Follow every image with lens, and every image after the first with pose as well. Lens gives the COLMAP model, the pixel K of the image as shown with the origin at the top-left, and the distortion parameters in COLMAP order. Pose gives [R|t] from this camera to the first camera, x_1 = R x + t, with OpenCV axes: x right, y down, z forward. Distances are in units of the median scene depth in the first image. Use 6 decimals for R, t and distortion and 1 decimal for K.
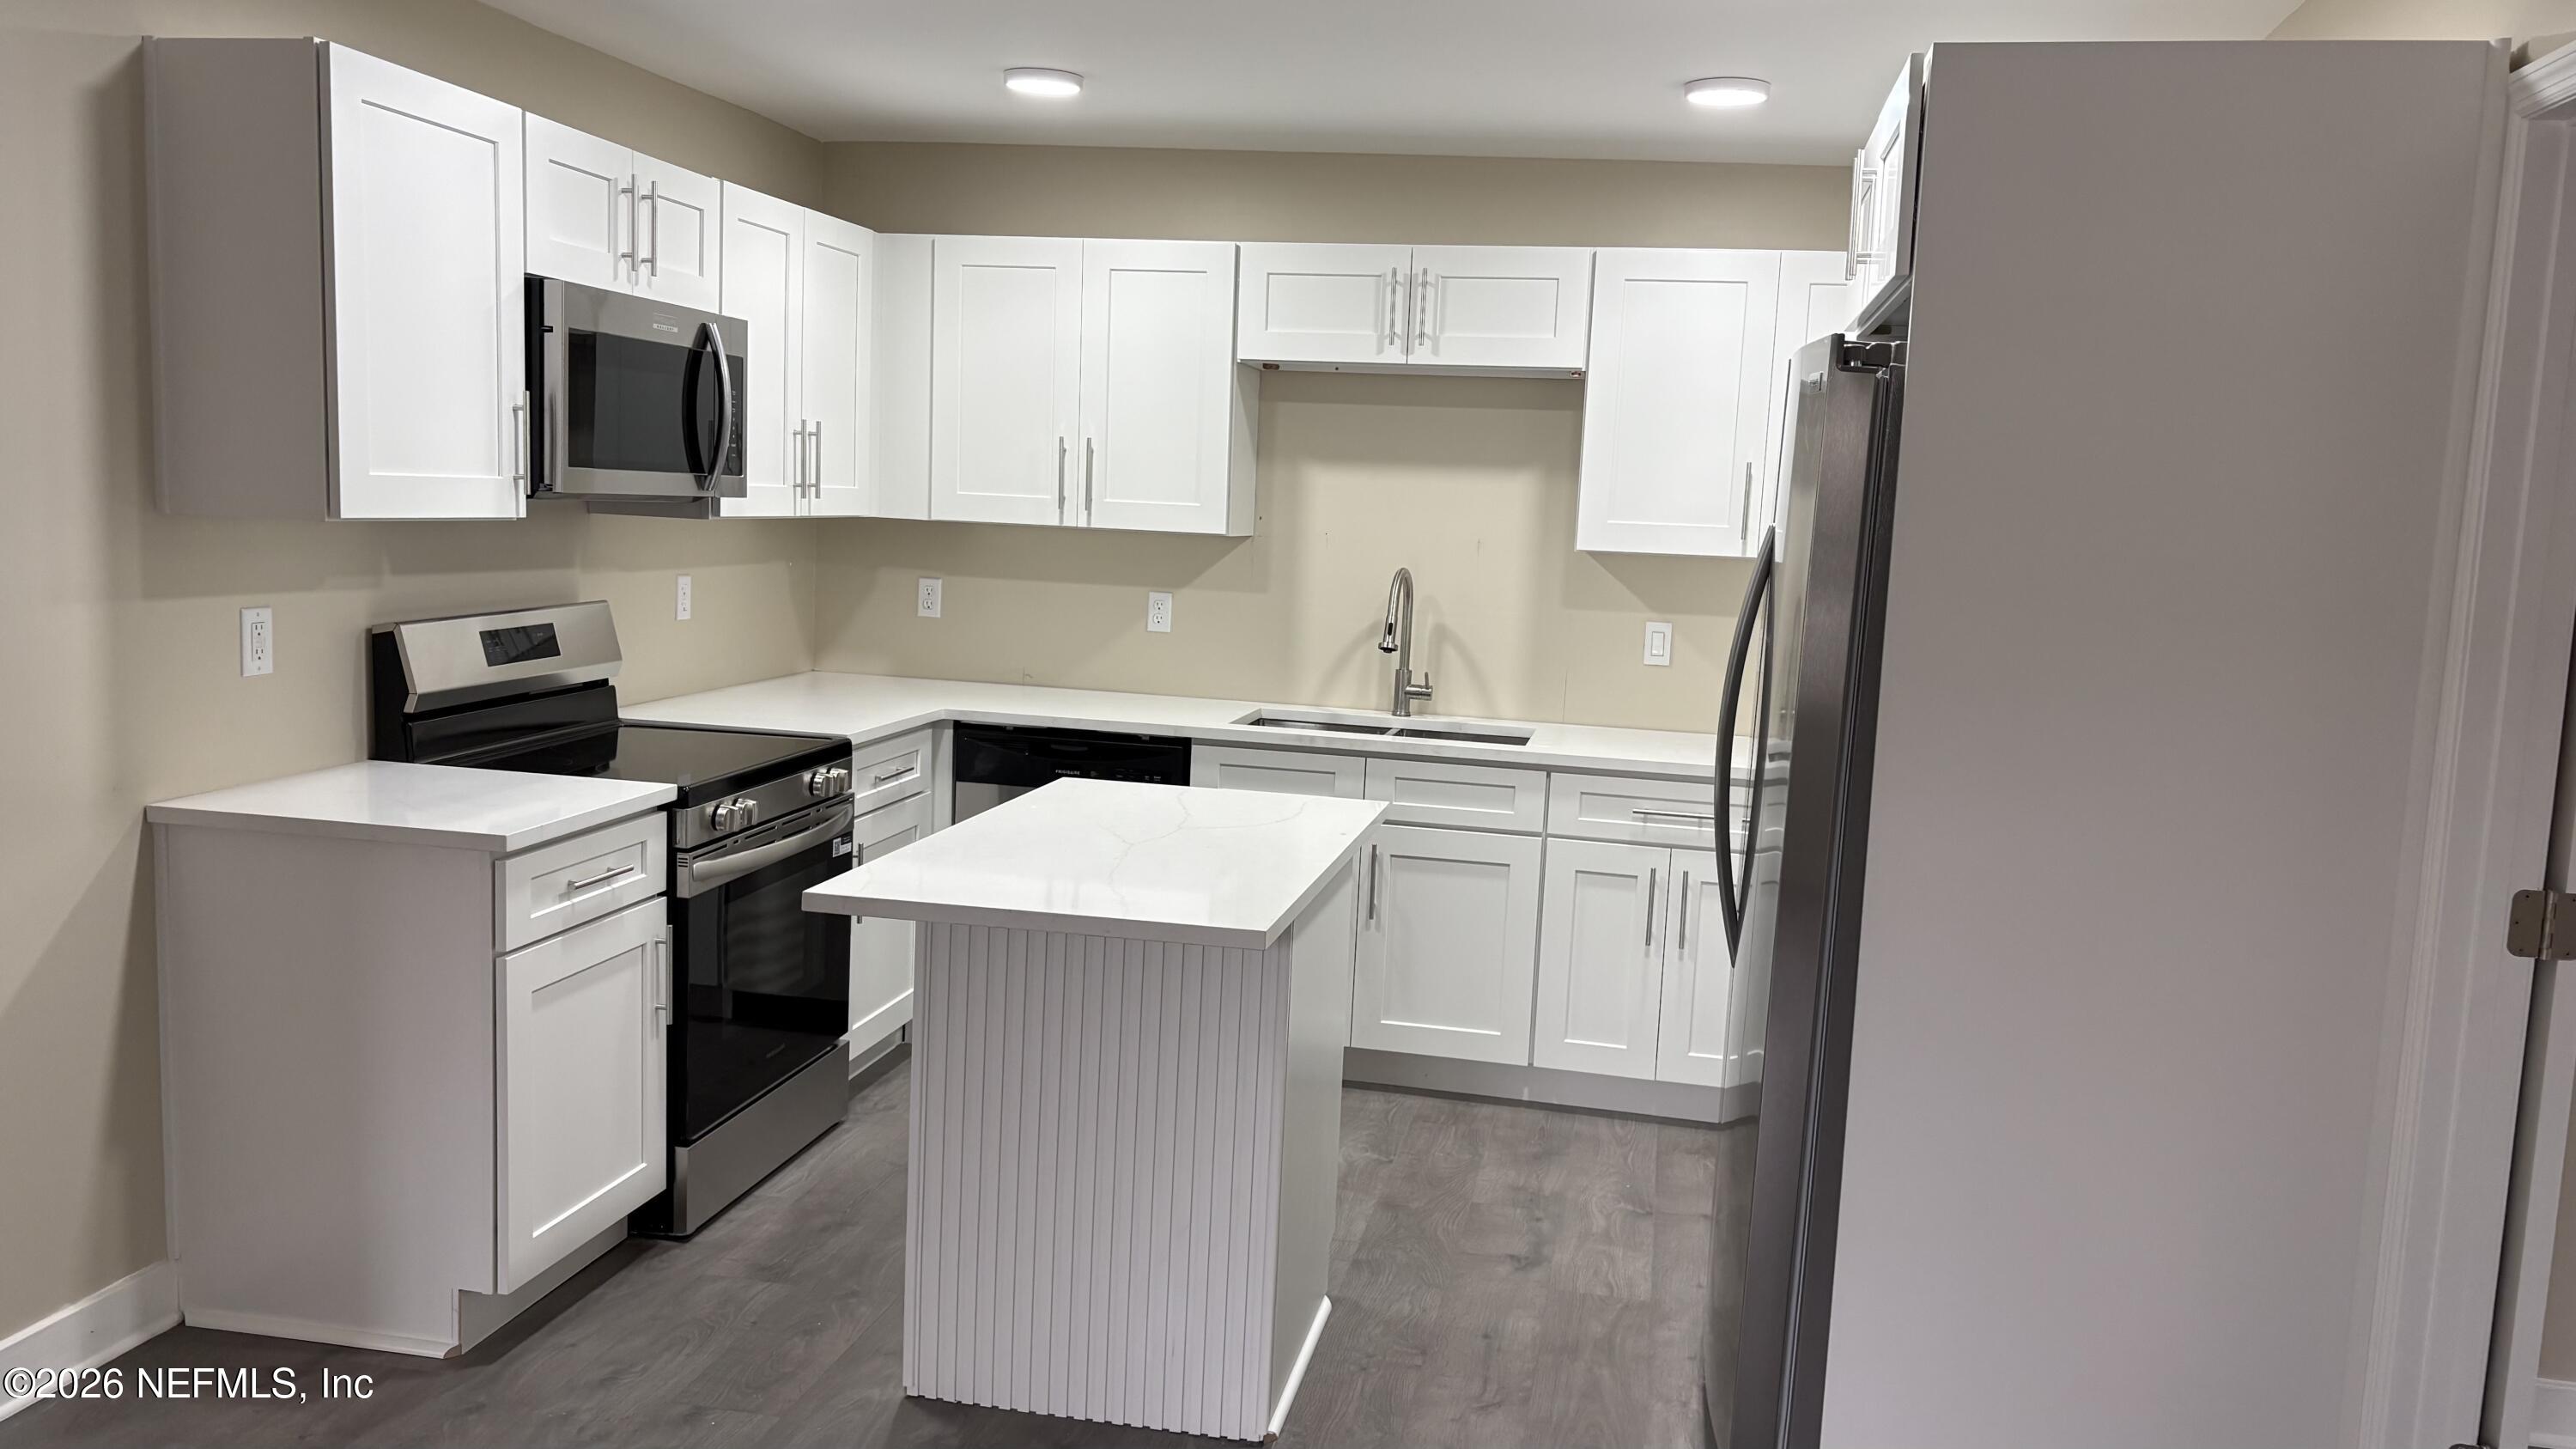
lens RADIAL K [[1941.6, 0, 1329.6], [0, 1941.6, 725.3], [0, 0, 1]] dist [0.060128, -0.058303]
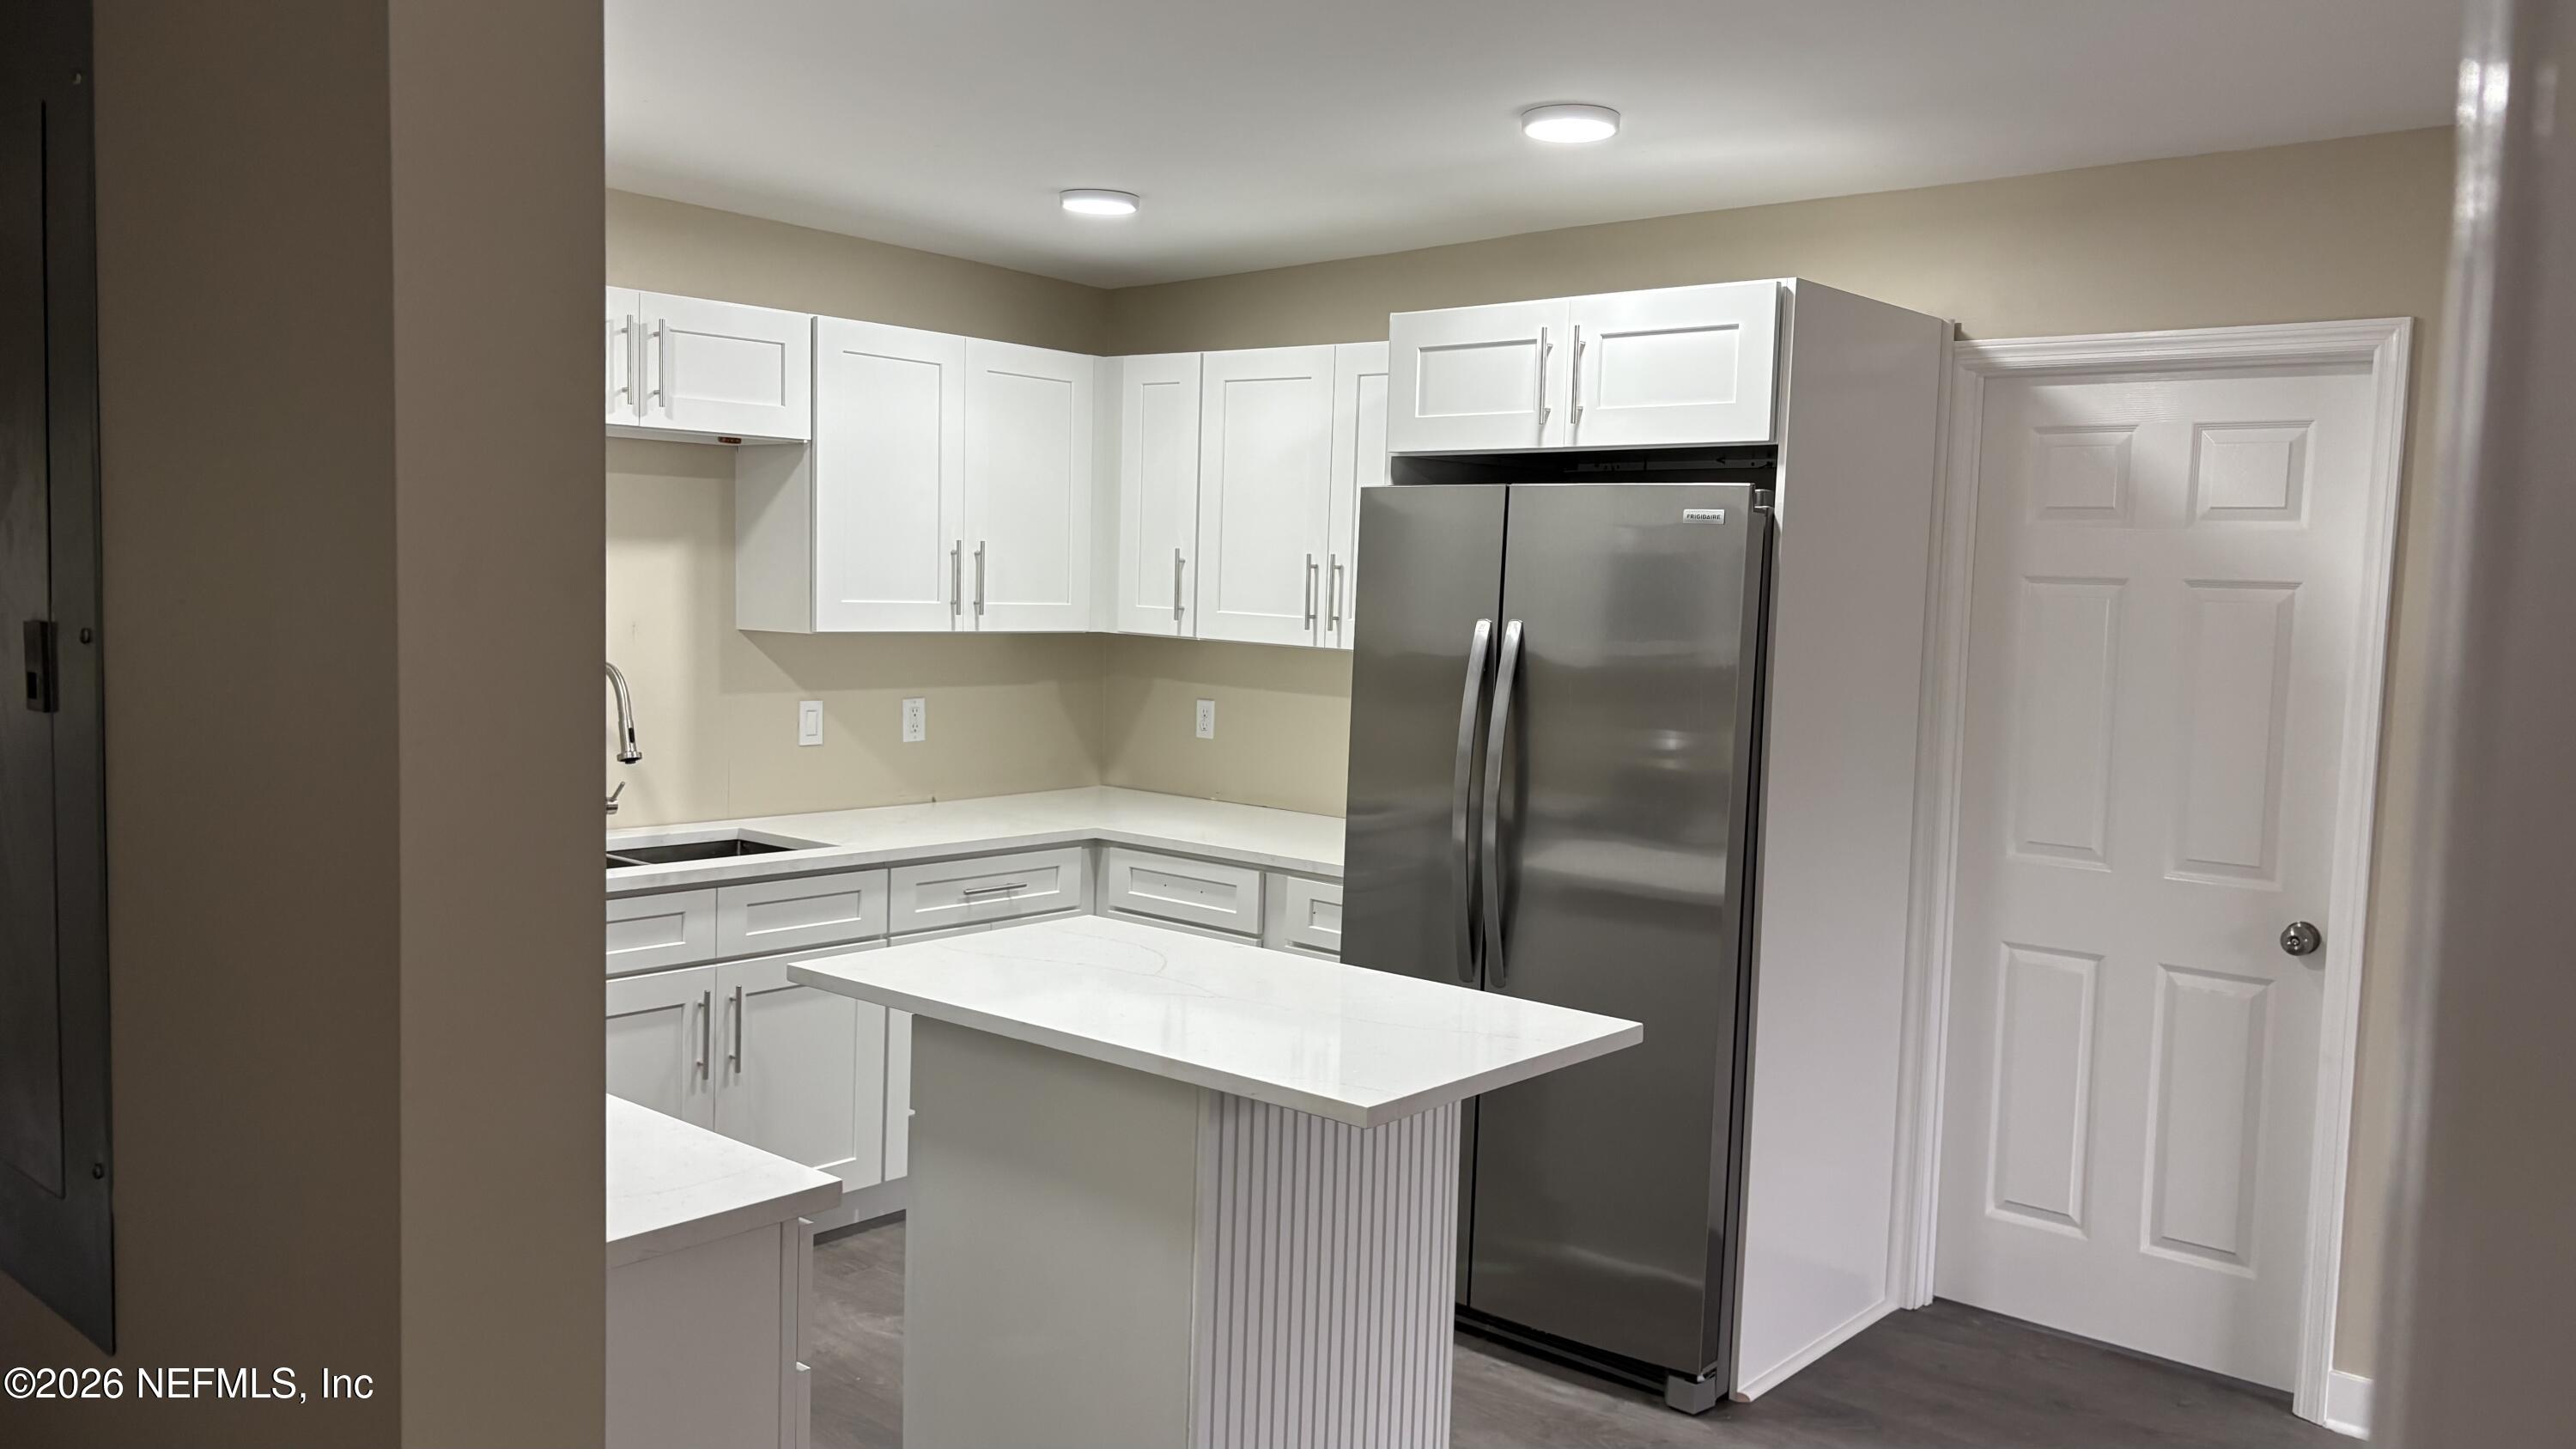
lens RADIAL K [[1941.6, 0, 1276.9], [0, 1941.6, 724.3], [0, 0, 1]] dist [0.060128, -0.058303]
pose [[0.502494, -0.099003, 0.858894, -0.578204], [0.097189, 0.993594, 0.057669, -0.079071], [-0.859101, 0.054497, 0.508897, 0.333673]]
